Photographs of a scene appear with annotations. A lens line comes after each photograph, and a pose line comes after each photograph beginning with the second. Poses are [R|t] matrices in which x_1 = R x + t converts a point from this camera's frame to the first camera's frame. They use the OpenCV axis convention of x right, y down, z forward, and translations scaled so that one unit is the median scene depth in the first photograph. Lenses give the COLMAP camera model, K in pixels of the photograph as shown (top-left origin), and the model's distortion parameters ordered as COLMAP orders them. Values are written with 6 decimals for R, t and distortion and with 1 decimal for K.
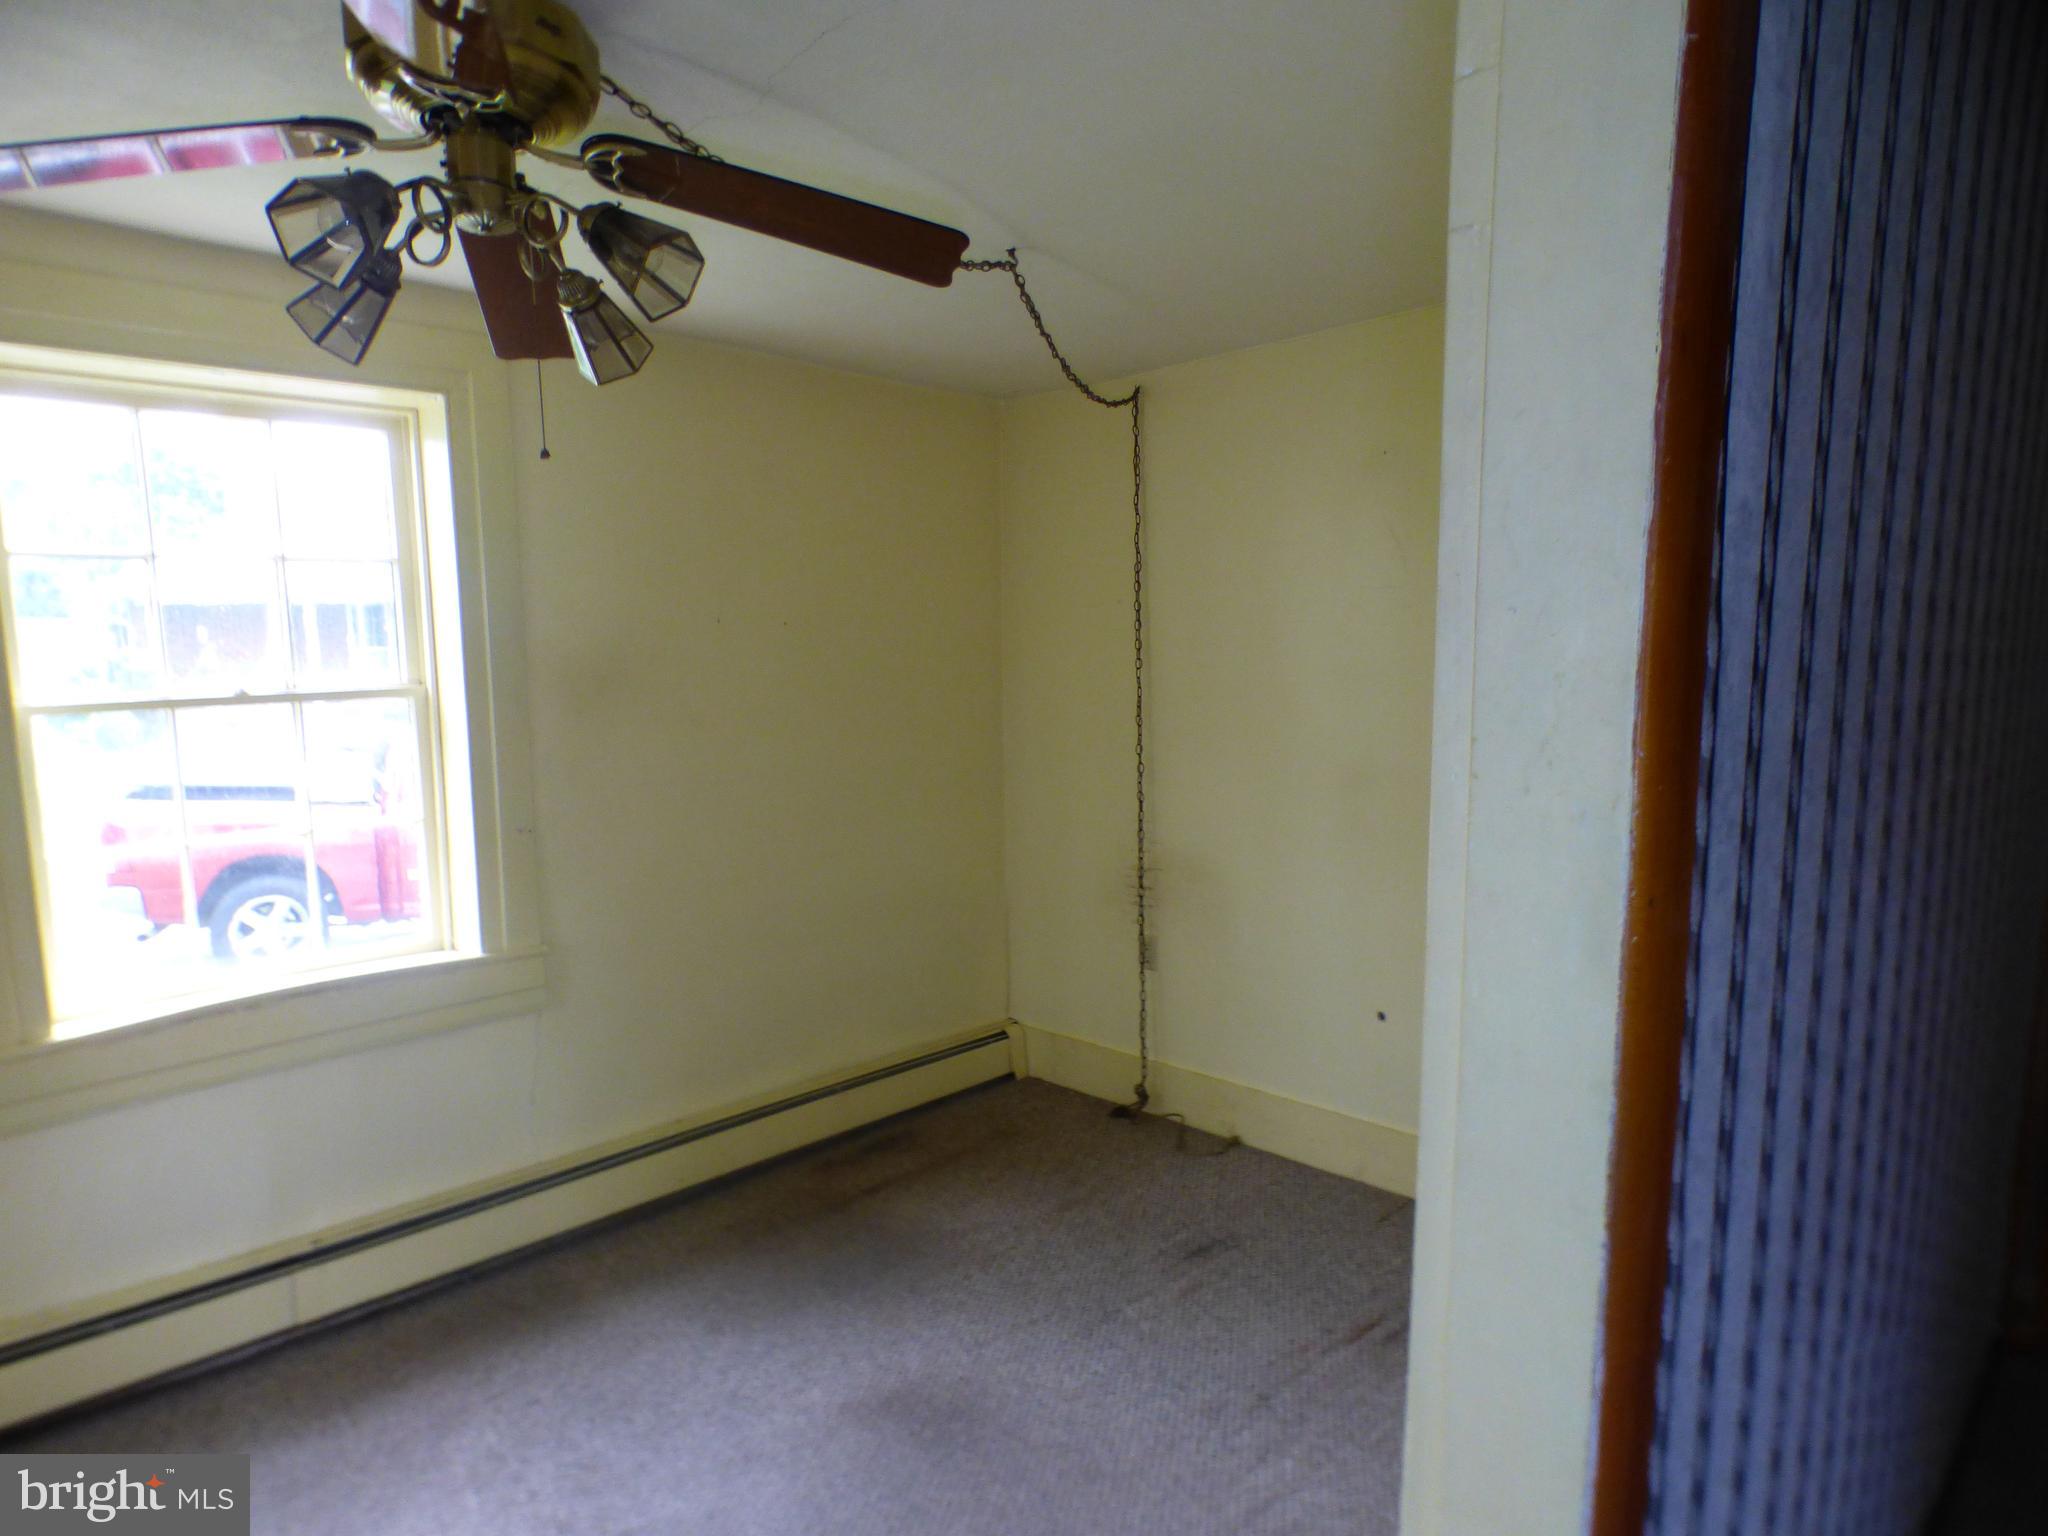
lens RADIAL K [[1226.3, 0, 1034.6], [0, 1226.3, 764.1], [0, 0, 1]] dist [-0.042520, 0.001626]
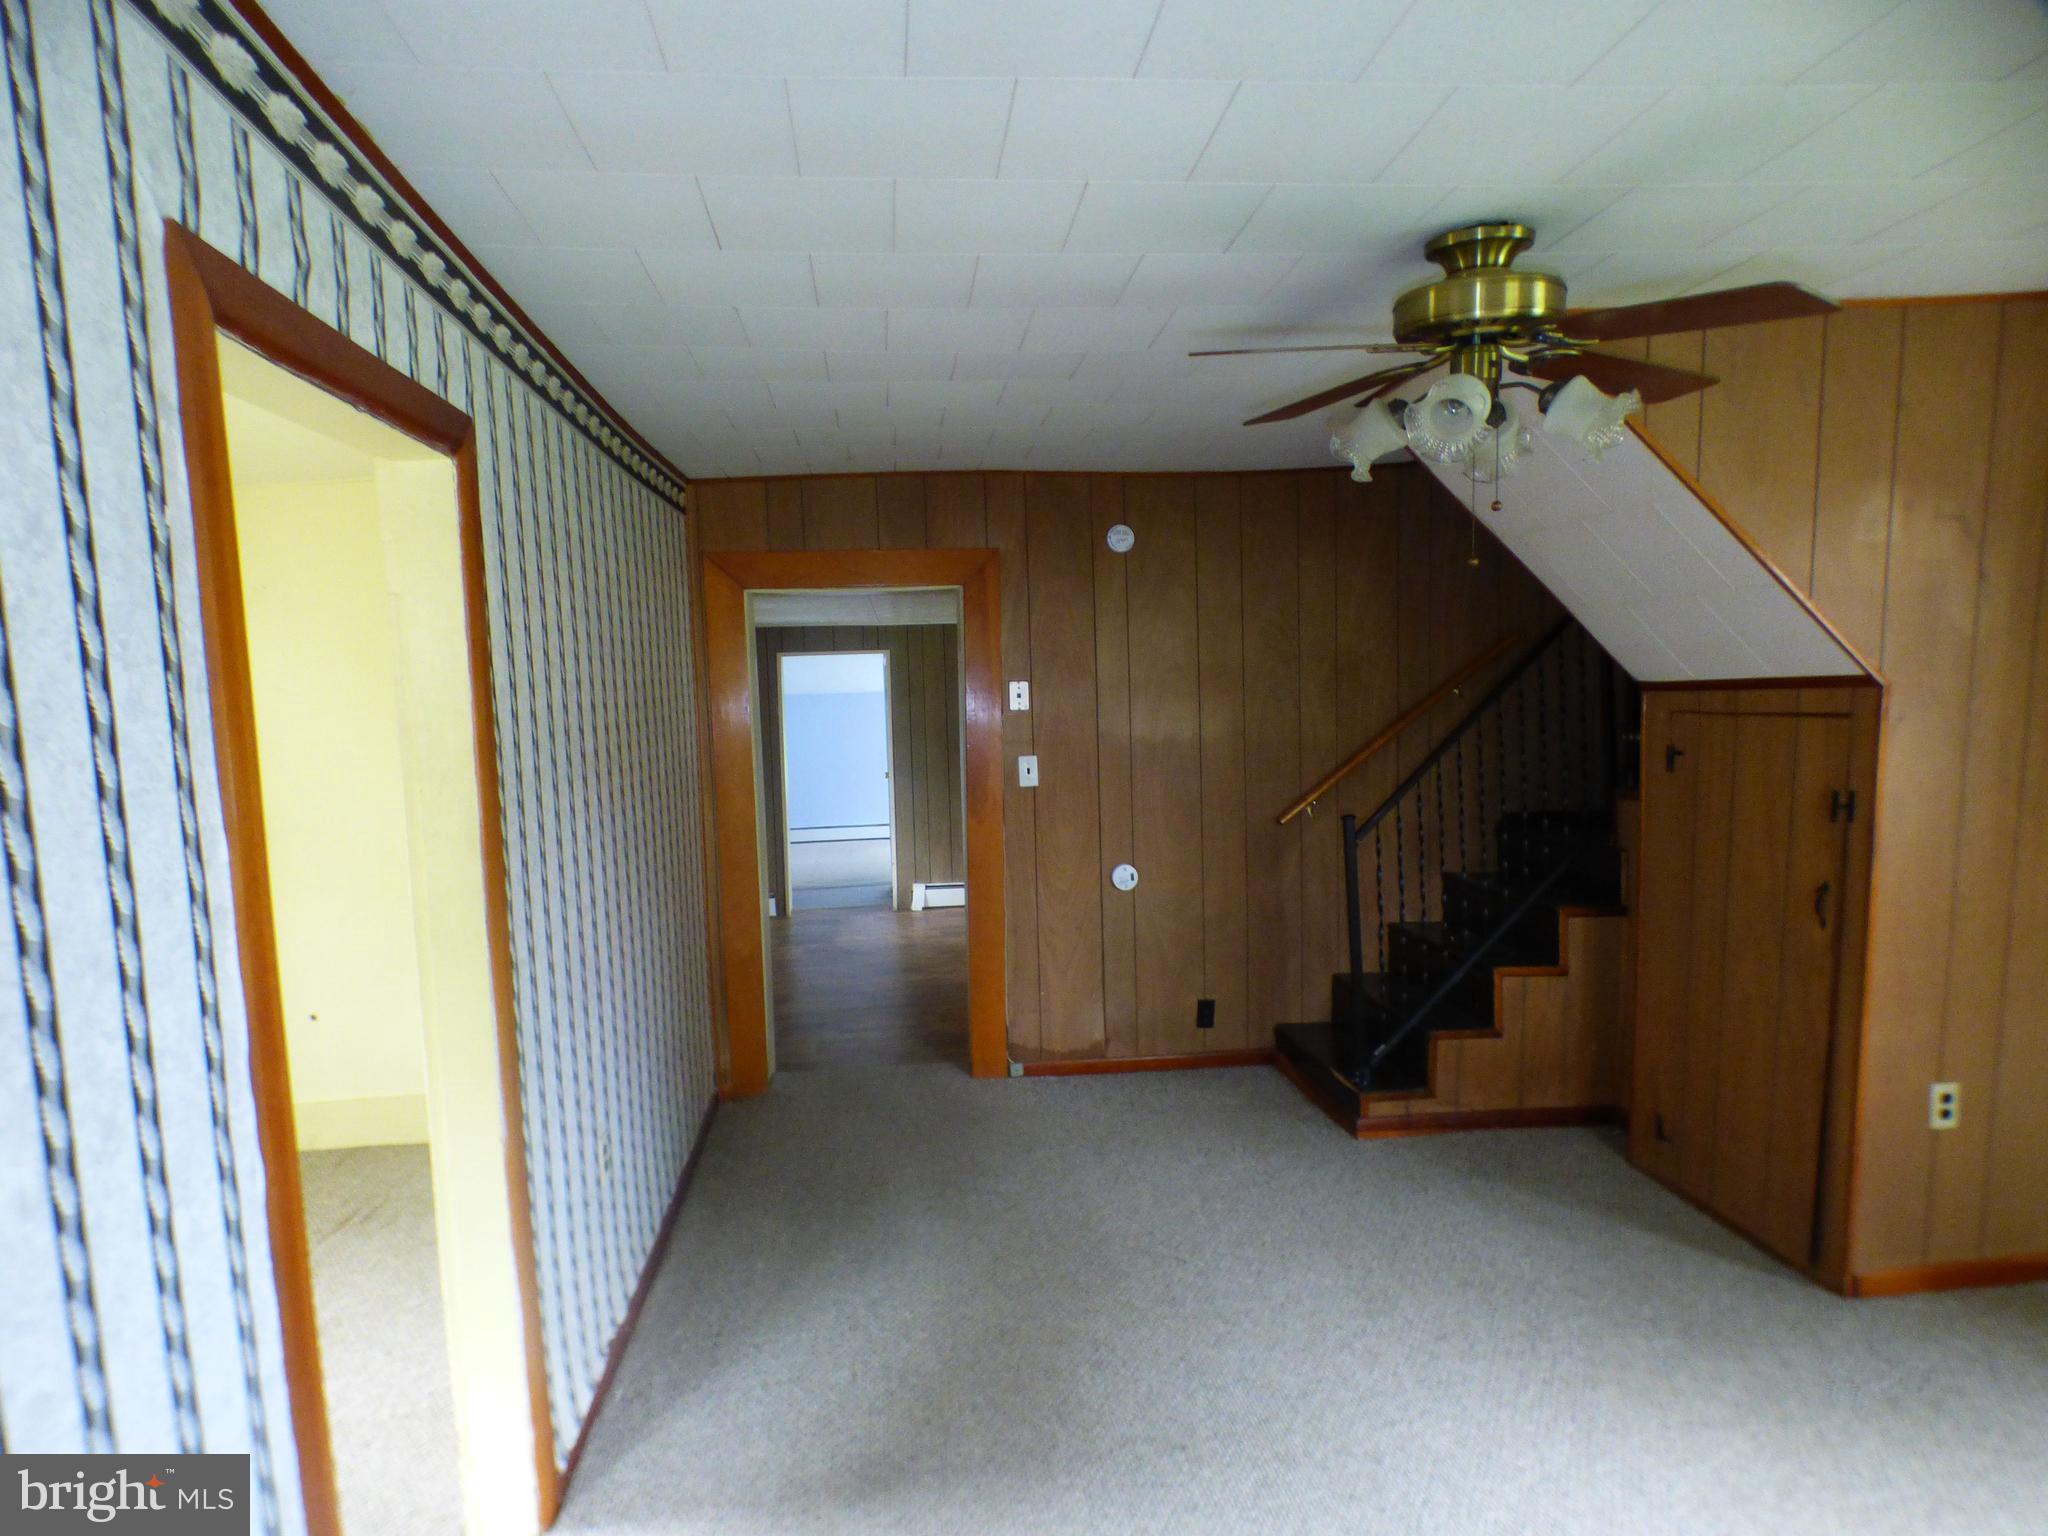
lens RADIAL K [[1226.3, 0, 1034.6], [0, 1226.3, 764.1], [0, 0, 1]] dist [-0.042520, 0.001626]
pose [[0.613185, -0.090837, 0.784699, -0.706779], [0.134227, 0.990902, 0.009818, 0.083397], [-0.778452, 0.099308, 0.619799, -1.351504]]
